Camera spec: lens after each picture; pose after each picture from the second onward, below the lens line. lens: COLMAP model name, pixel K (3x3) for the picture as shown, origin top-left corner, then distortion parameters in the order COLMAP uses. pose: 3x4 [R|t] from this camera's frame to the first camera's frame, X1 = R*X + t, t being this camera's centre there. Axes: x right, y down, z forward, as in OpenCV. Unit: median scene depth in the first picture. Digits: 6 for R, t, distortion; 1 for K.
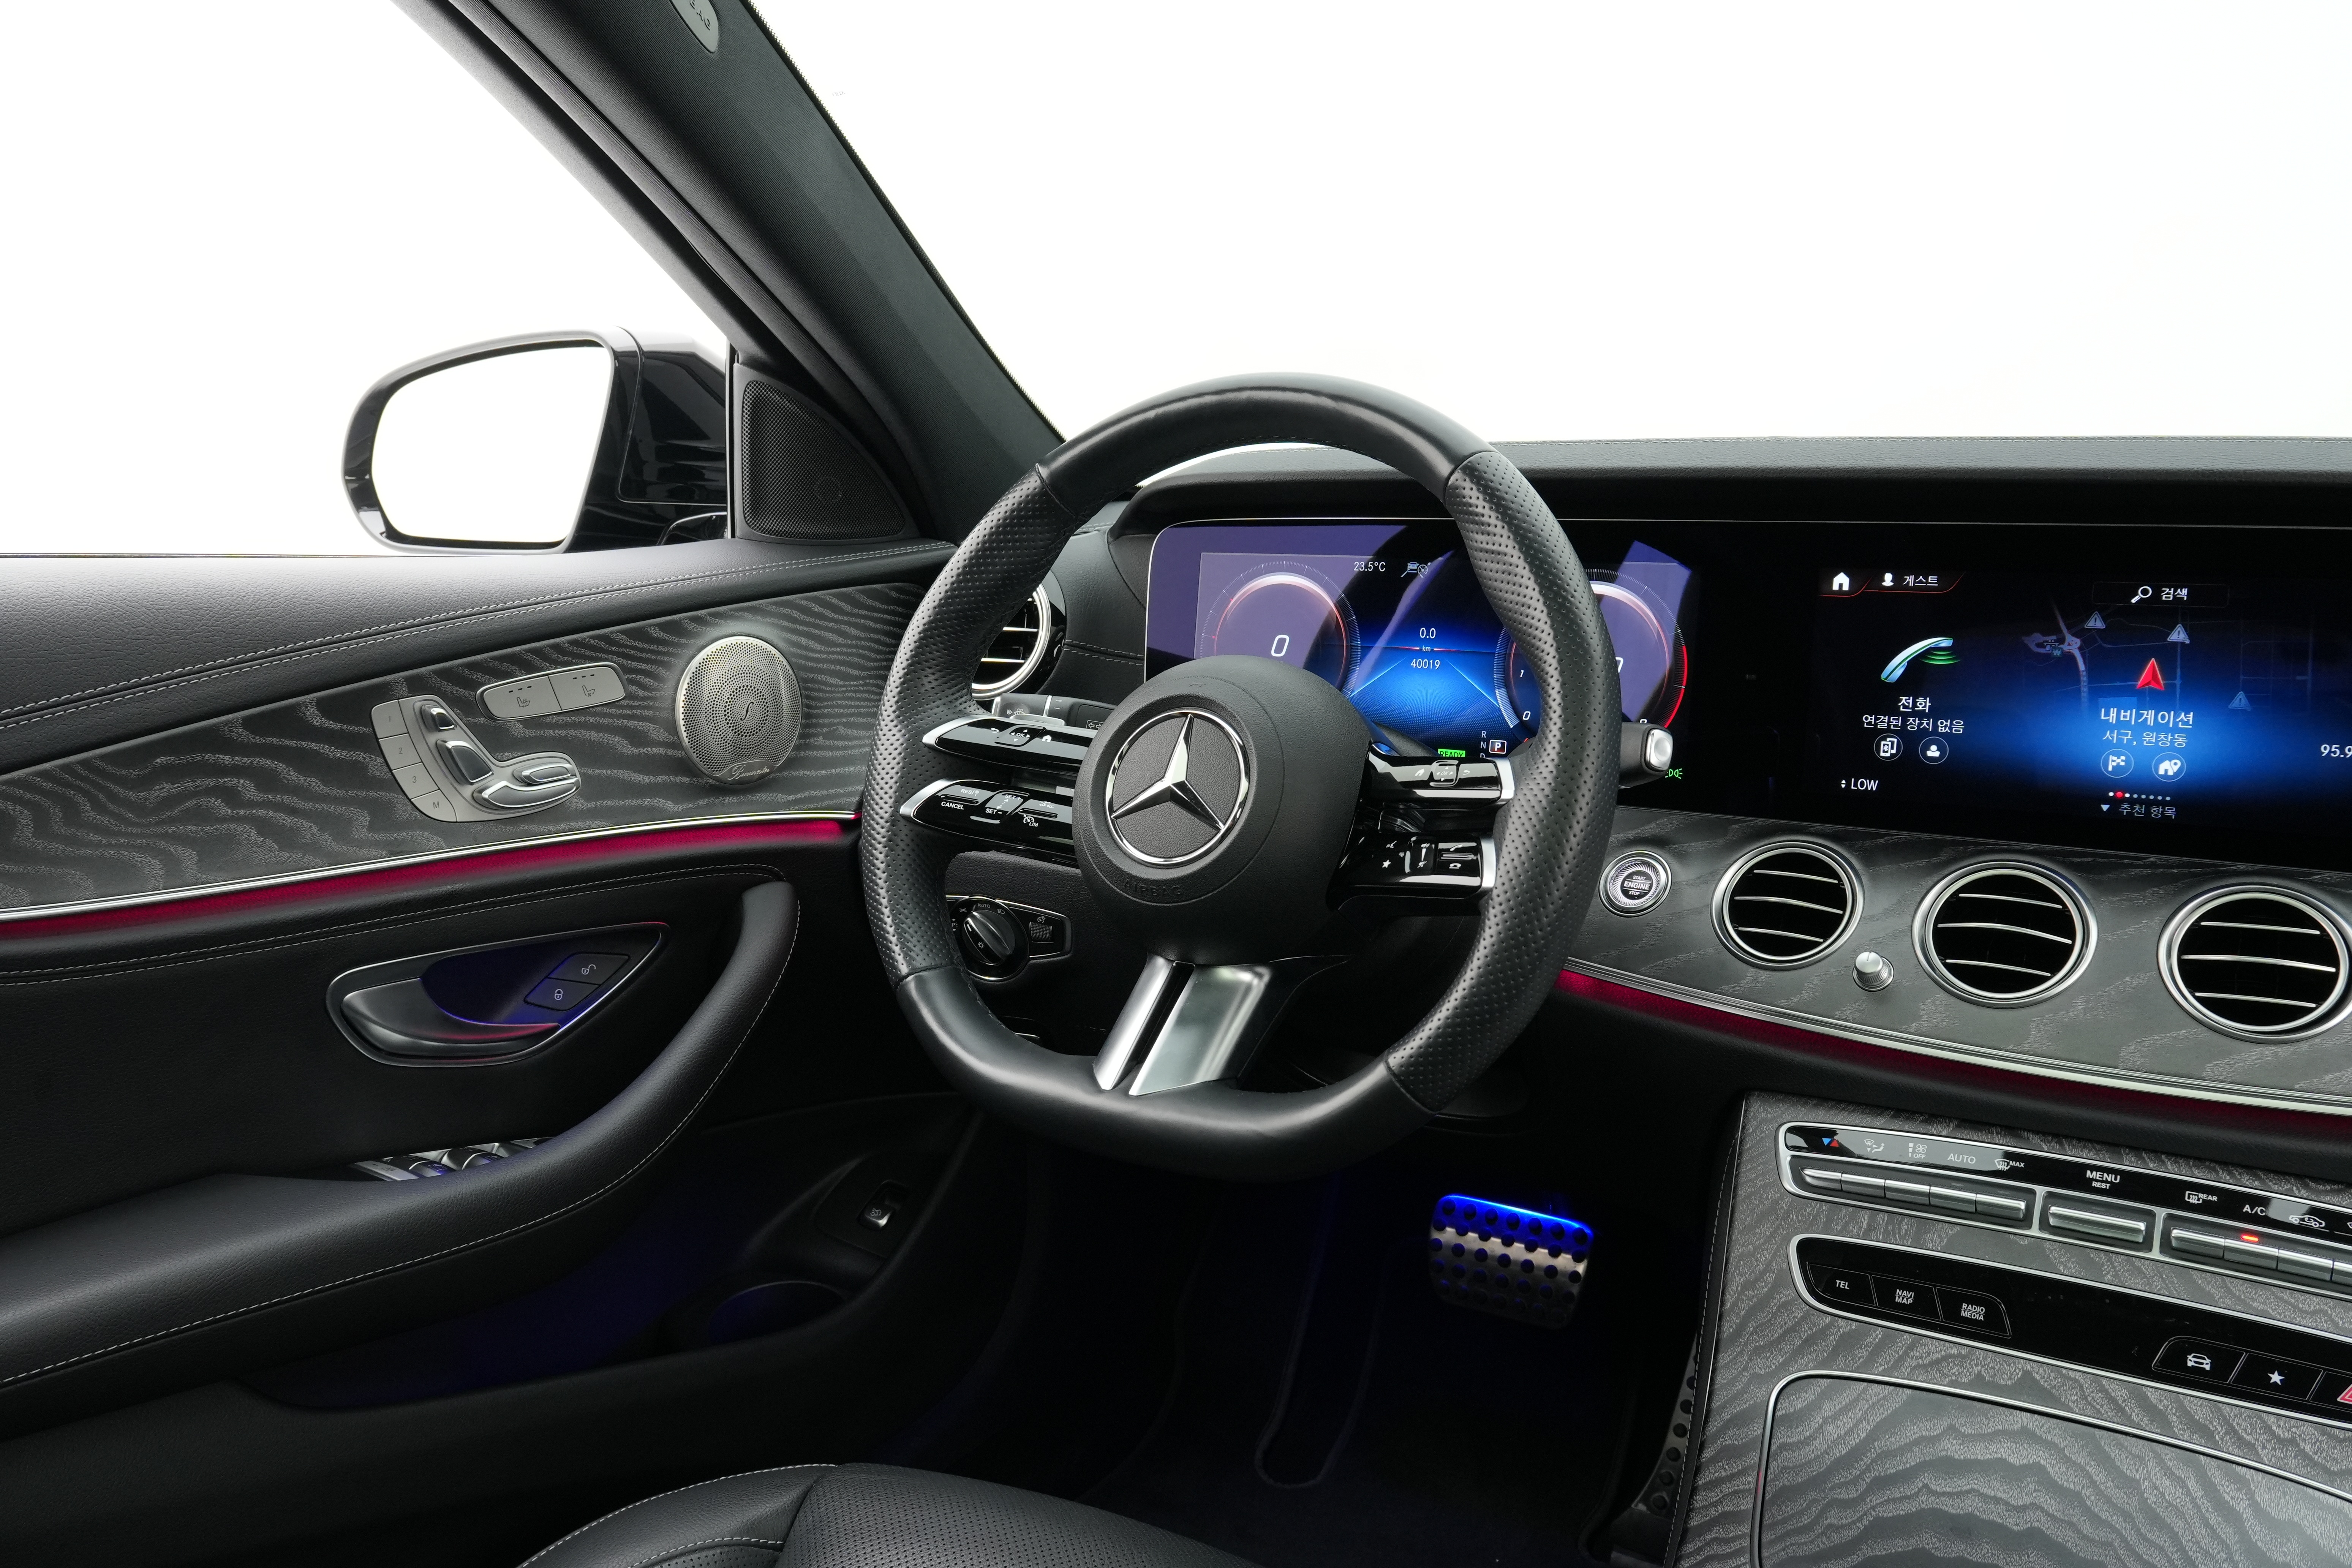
lens RADIAL K [[1832.4, 0, 1162.3], [0, 1832.4, 779.5], [0, 0, 1]] dist [-0.003702, 0.019780]
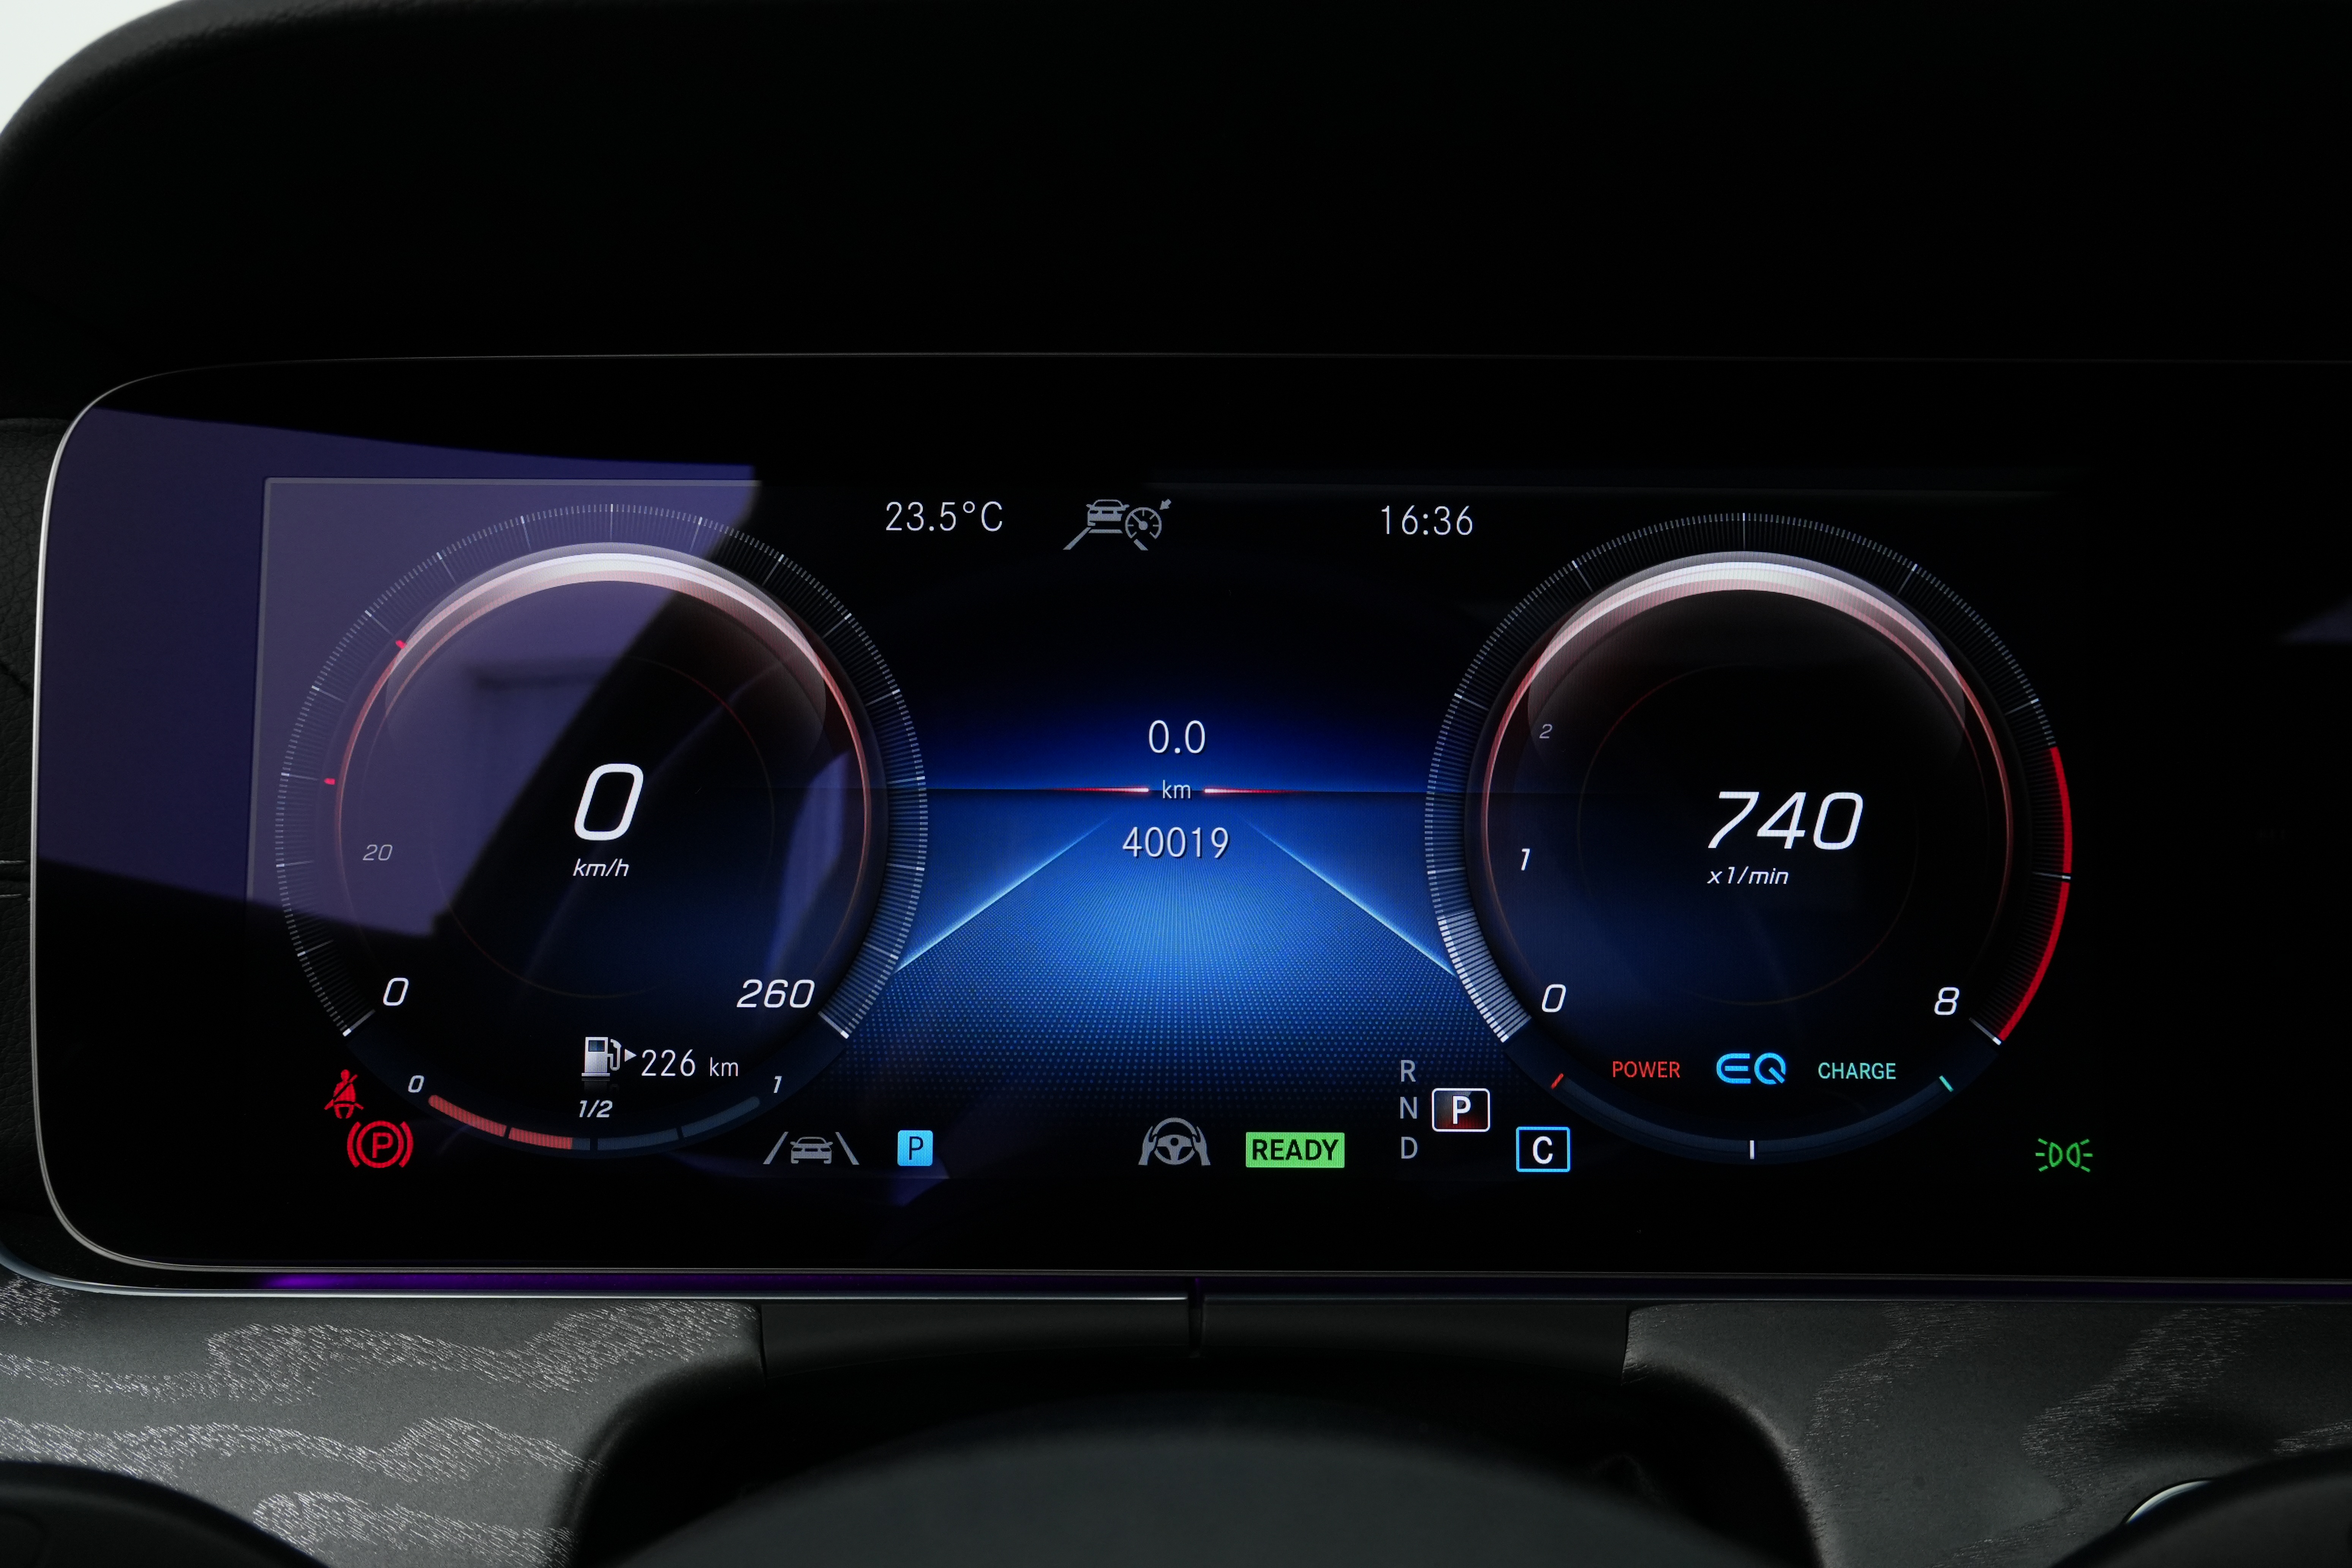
lens RADIAL K [[1832.4, 0, 1187.4], [0, 1832.4, 774.8], [0, 0, 1]] dist [-0.003702, 0.019780]
pose [[0.847636, -0.018622, 0.530251, -0.011296], [0.076863, 0.993151, -0.087991, -0.058873], [-0.524981, 0.115341, 0.843262, 0.924467]]
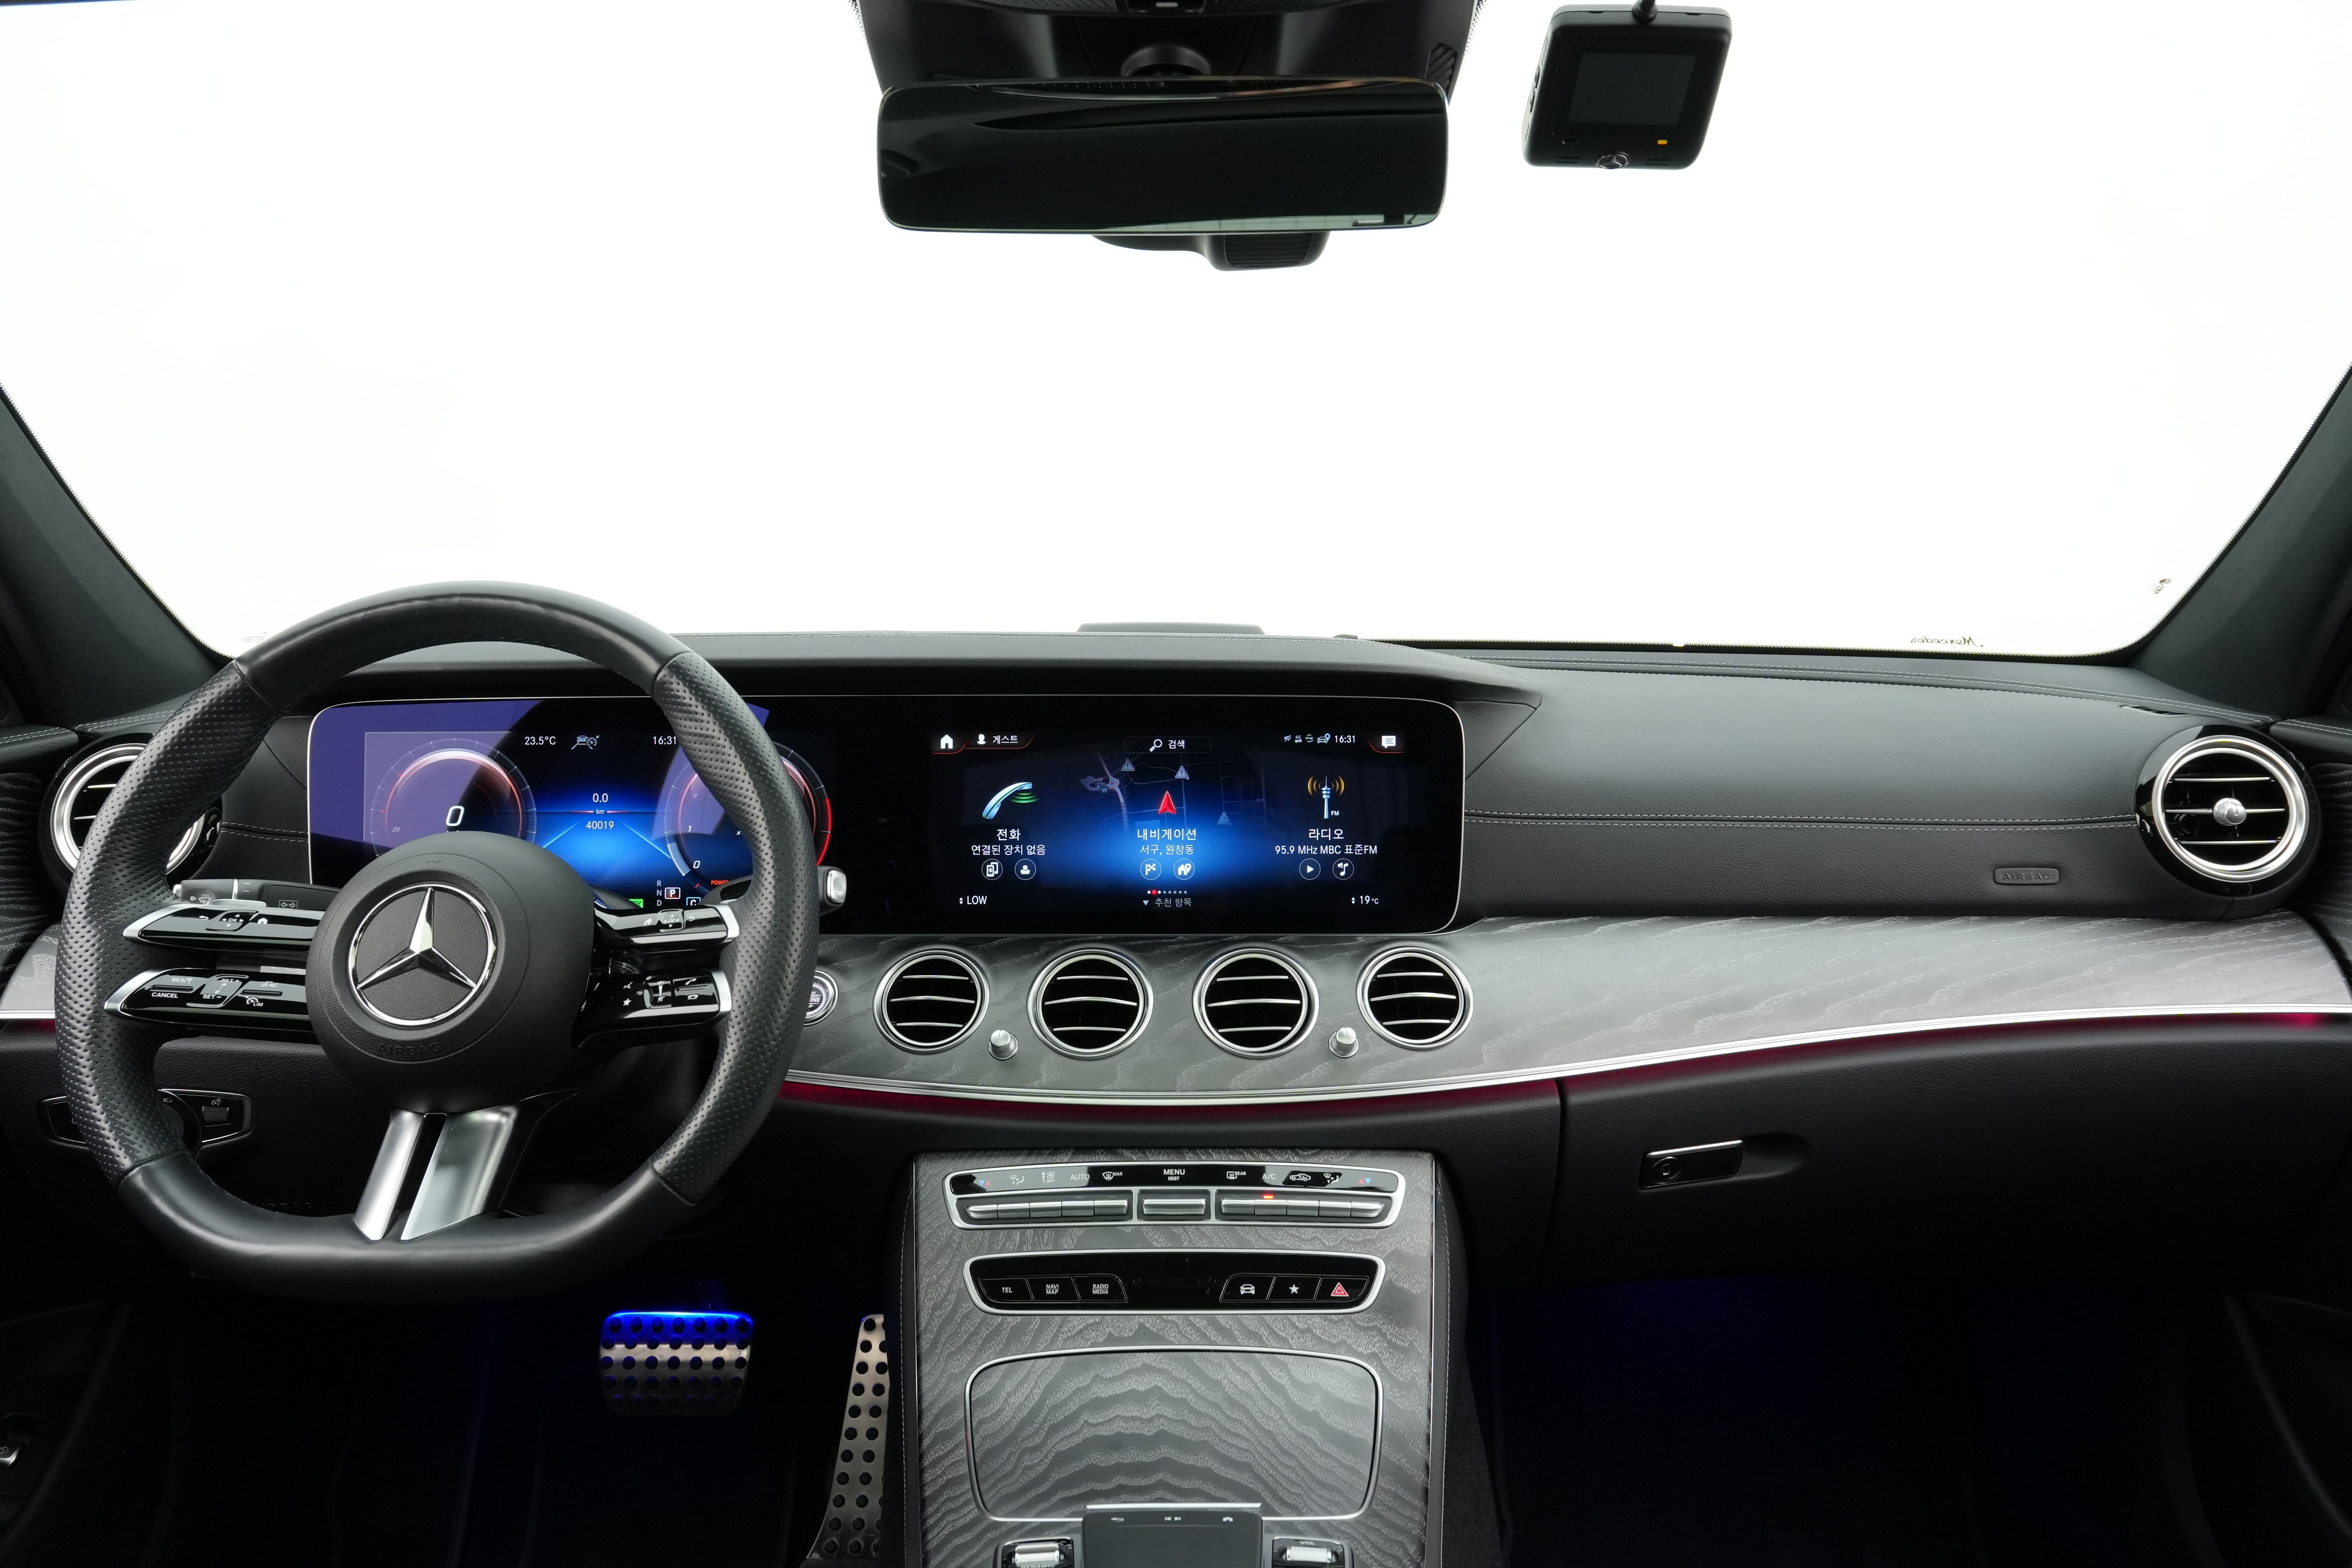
lens RADIAL K [[1832.4, 0, 1166.4], [0, 1832.4, 771.3], [0, 0, 1]] dist [-0.003702, 0.019780]
pose [[0.859742, -0.047732, 0.508493, -0.158093], [0.085115, 0.995090, -0.050502, -0.011575], [-0.503586, 0.086699, 0.859584, -0.181537]]
